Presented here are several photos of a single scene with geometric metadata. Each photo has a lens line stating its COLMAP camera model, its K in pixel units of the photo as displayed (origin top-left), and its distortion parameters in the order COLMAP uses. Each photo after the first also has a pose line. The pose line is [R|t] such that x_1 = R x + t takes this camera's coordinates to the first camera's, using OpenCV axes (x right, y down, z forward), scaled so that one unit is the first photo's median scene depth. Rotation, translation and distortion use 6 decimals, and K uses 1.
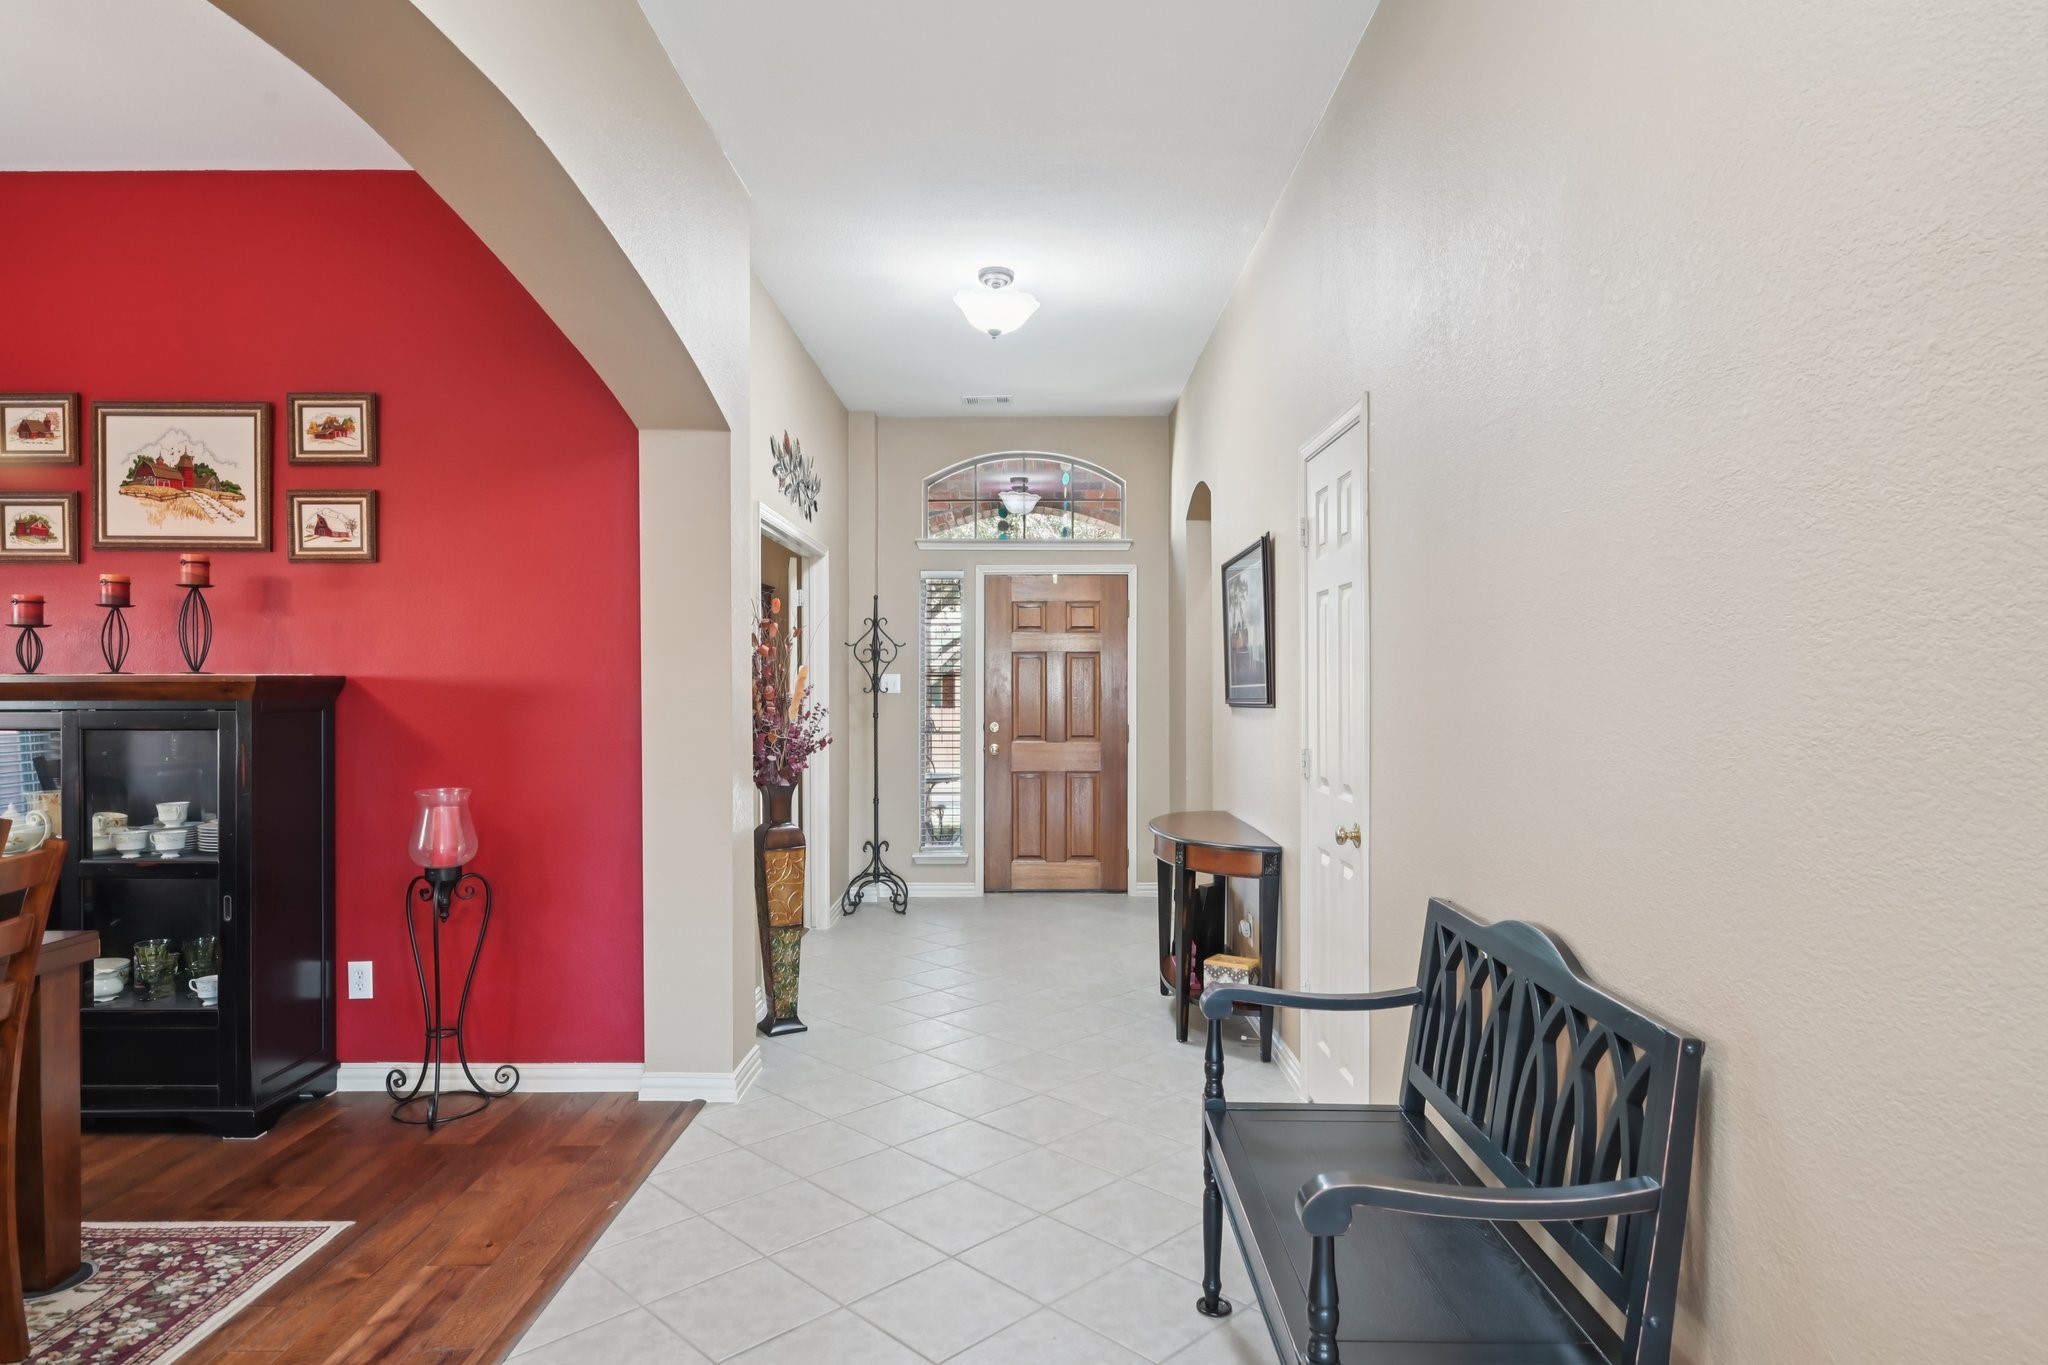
lens RADIAL K [[1179.7, 0, 1024.0], [0, 1179.7, 682.5], [0, 0, 1]] dist [0.000032, -0.000006]
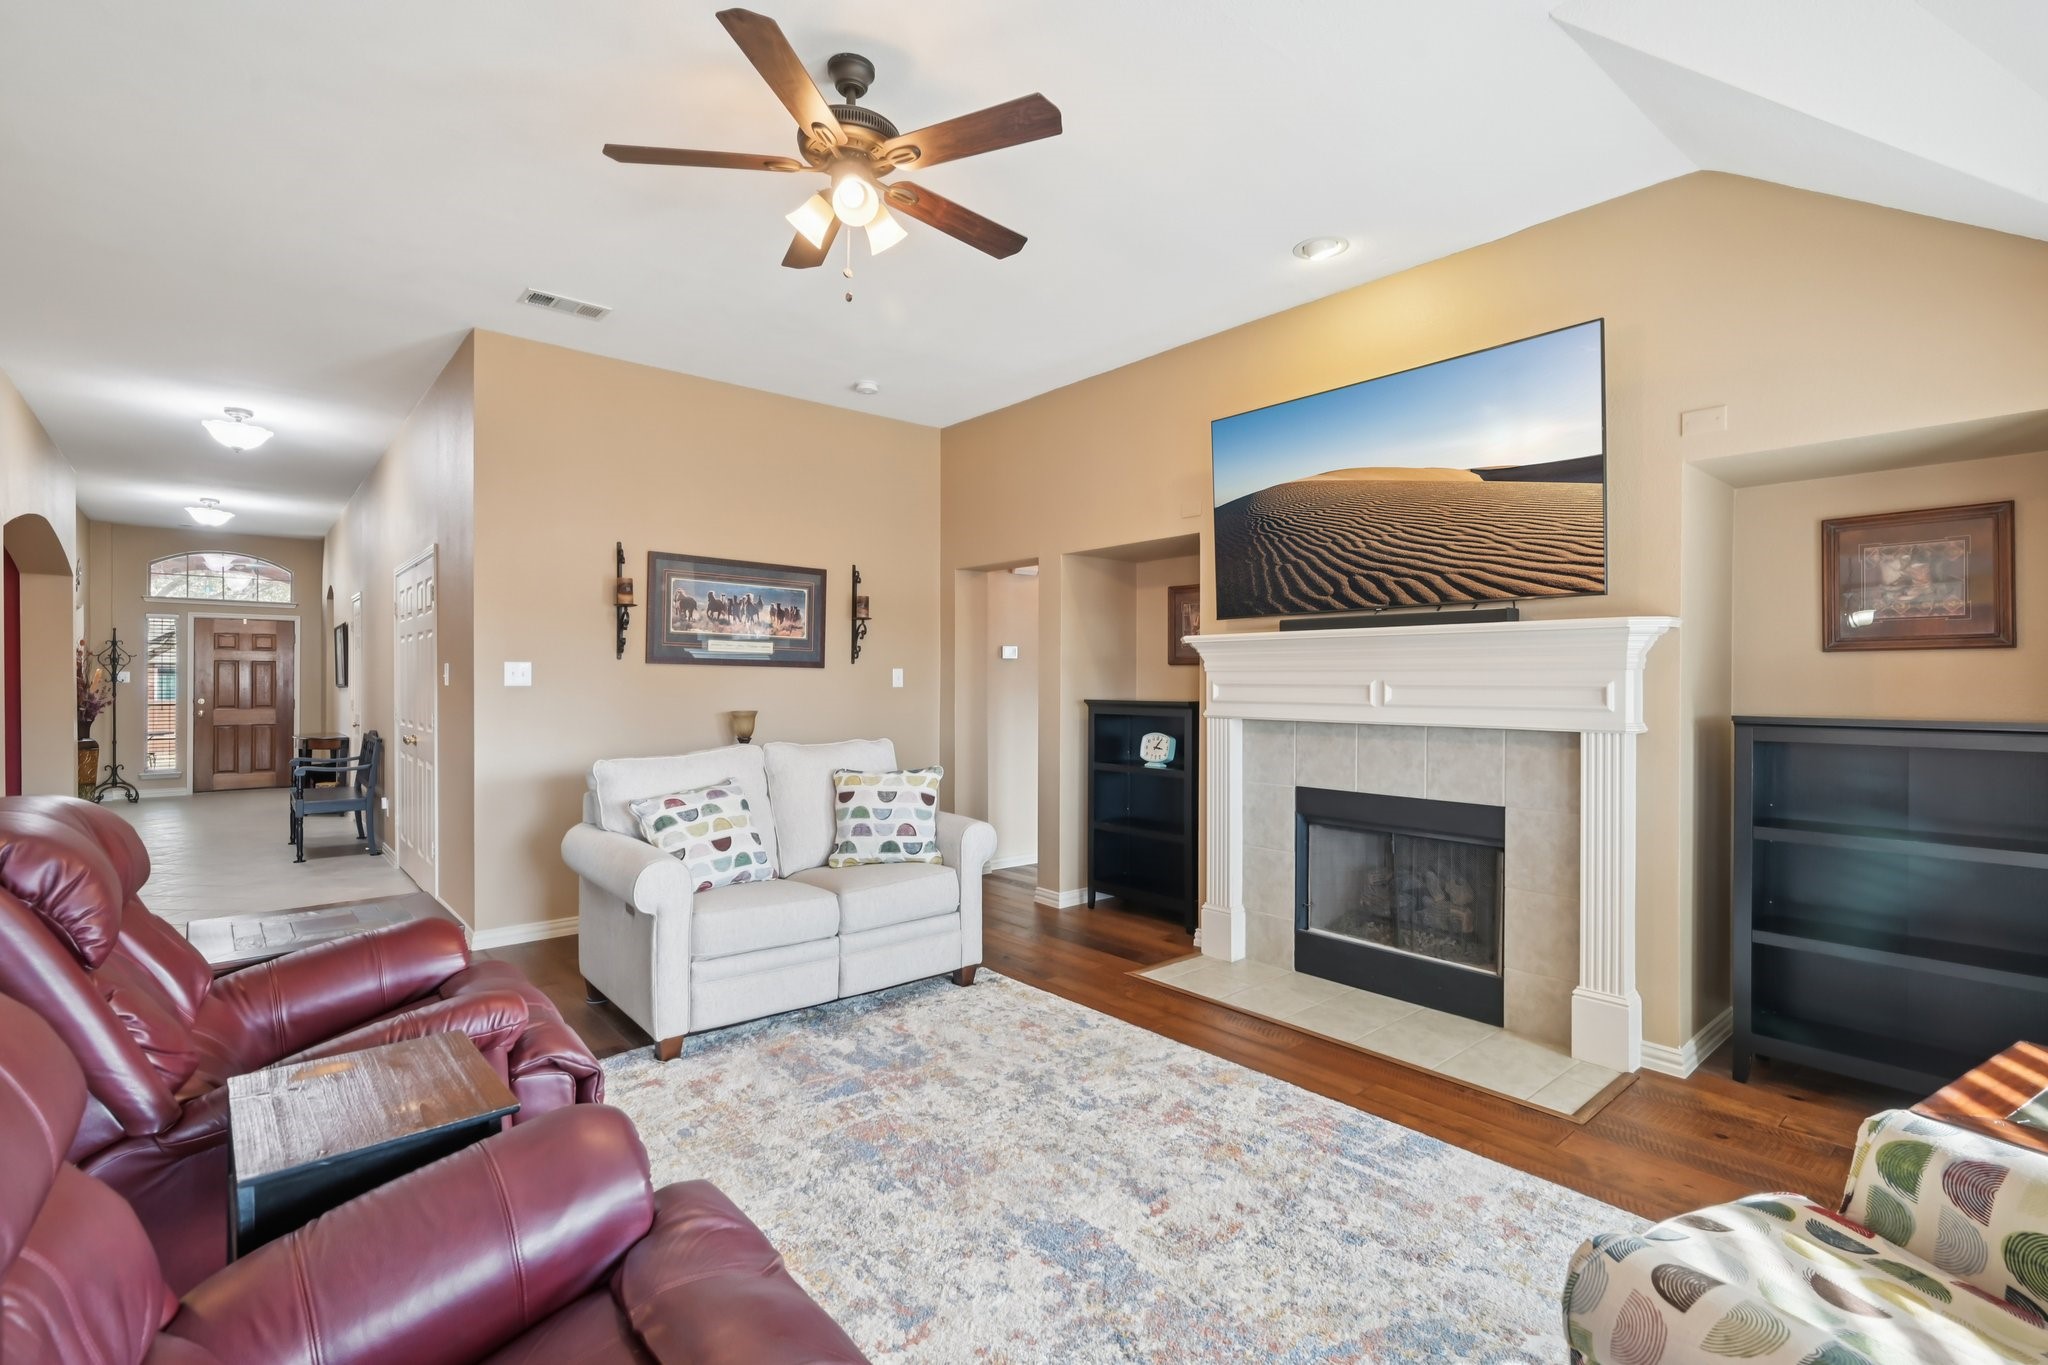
lens RADIAL K [[920.9, 0, 1024.0], [0, 920.9, 682.5], [0, 0, 1]] dist [-0.002334, -0.000544]
pose [[0.748546, 0.002568, 0.663078, -0.015213], [-0.004071, 0.999991, 0.000723, 0.002532], [-0.663071, -0.003241, 0.748550, -0.915851]]
